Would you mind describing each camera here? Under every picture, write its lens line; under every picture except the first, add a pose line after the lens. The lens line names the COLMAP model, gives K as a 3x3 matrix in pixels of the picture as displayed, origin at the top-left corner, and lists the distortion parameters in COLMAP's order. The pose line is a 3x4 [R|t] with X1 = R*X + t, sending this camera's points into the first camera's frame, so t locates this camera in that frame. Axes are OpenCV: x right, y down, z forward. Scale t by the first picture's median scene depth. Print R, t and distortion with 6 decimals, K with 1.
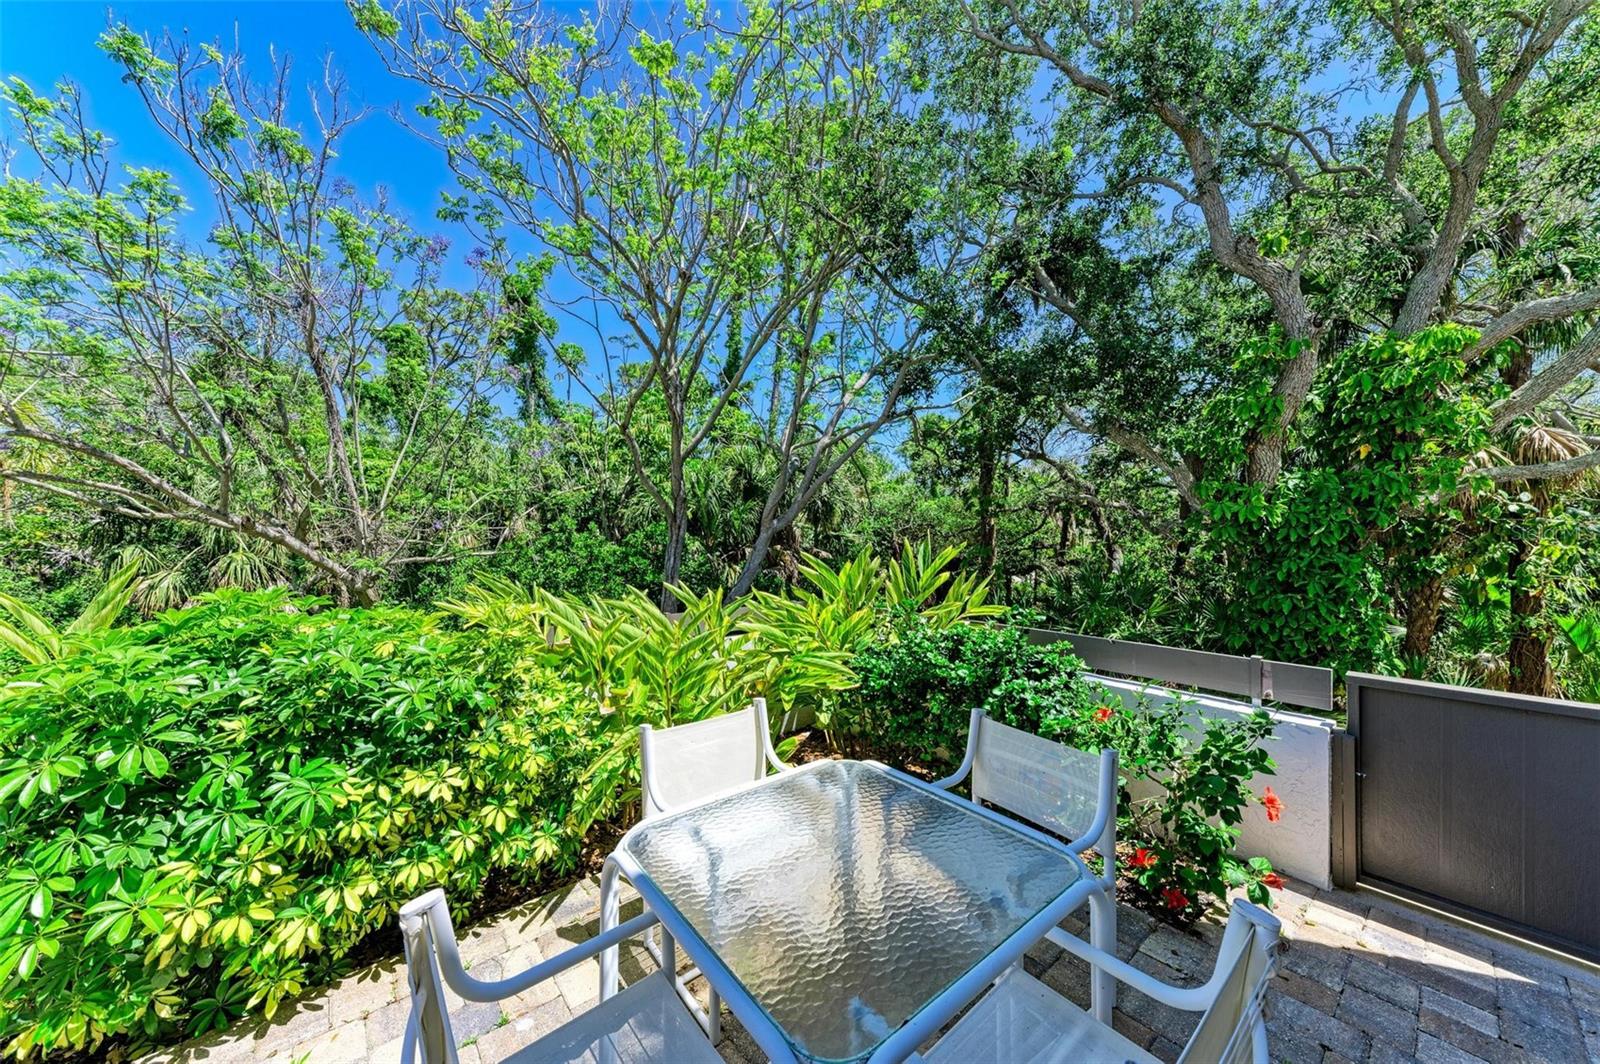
lens RADIAL K [[549.9, 0, 806.6], [0, 549.9, 536.2], [0, 0, 1]] dist [0.009247, 0.000144]
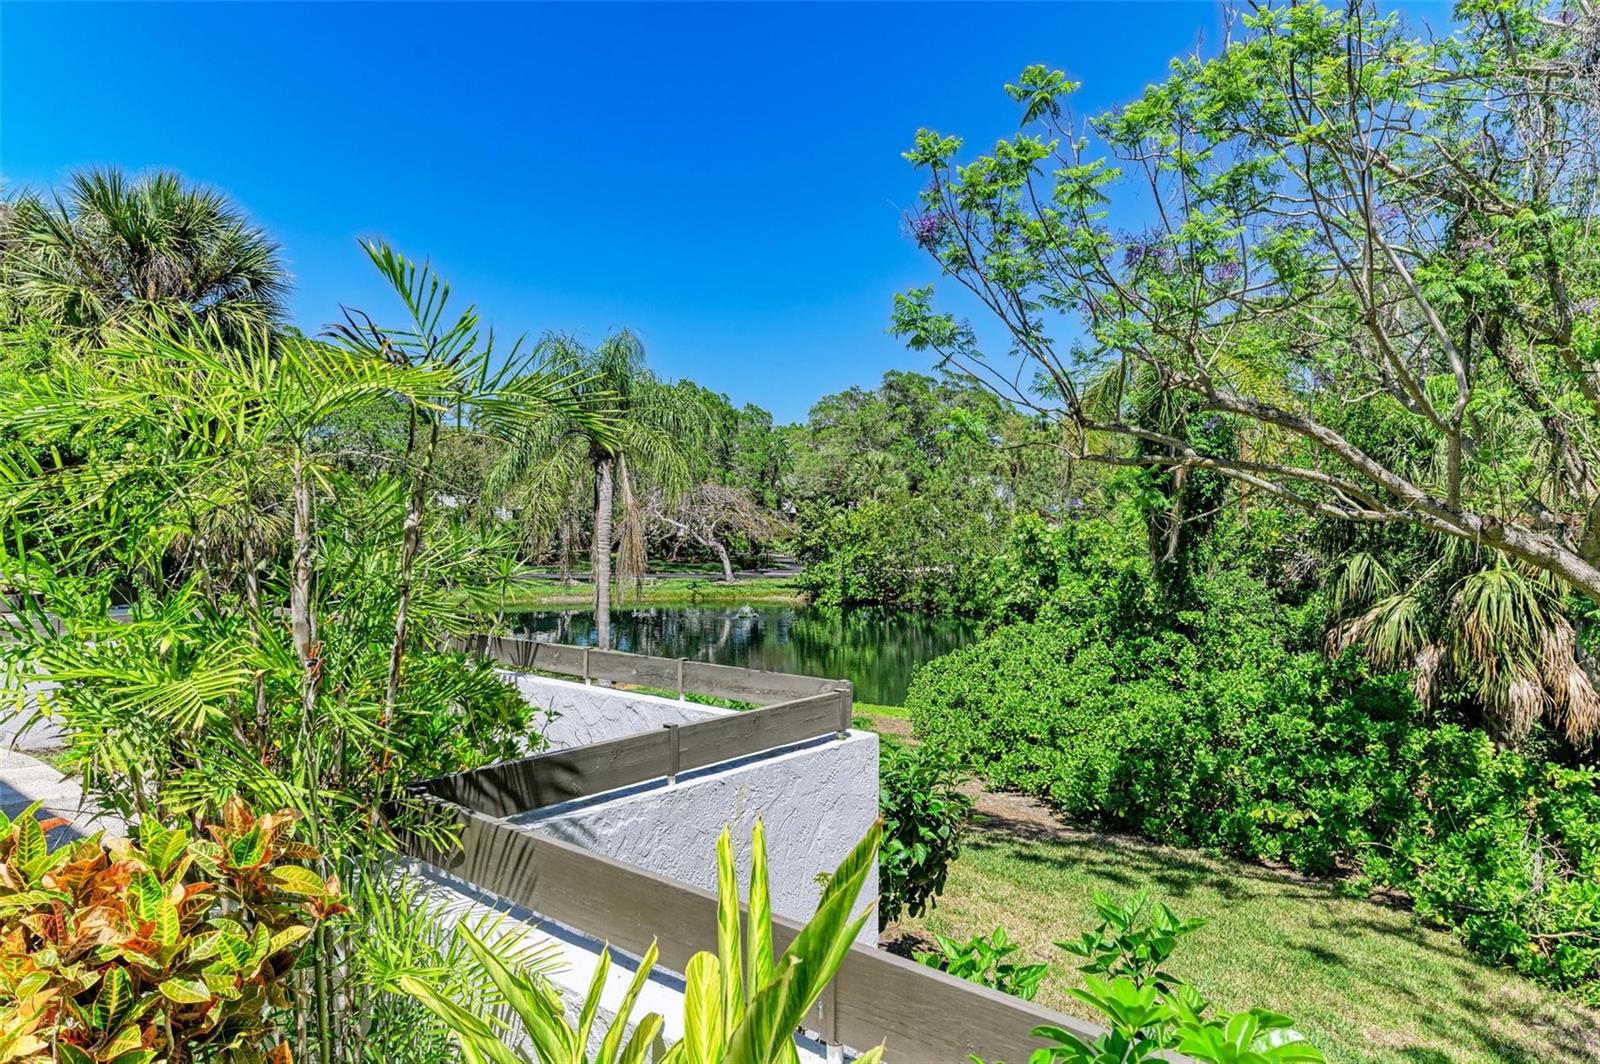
lens RADIAL K [[1008.7, 0, 806.4], [0, 1008.7, 529.9], [0, 0, 1]] dist [0.028205, -0.002656]
pose [[0.163926, 0.006035, -0.986454, -0.138702], [-0.001190, 0.999982, 0.005920, -0.020518], [0.986472, 0.000203, 0.163930, 0.169816]]
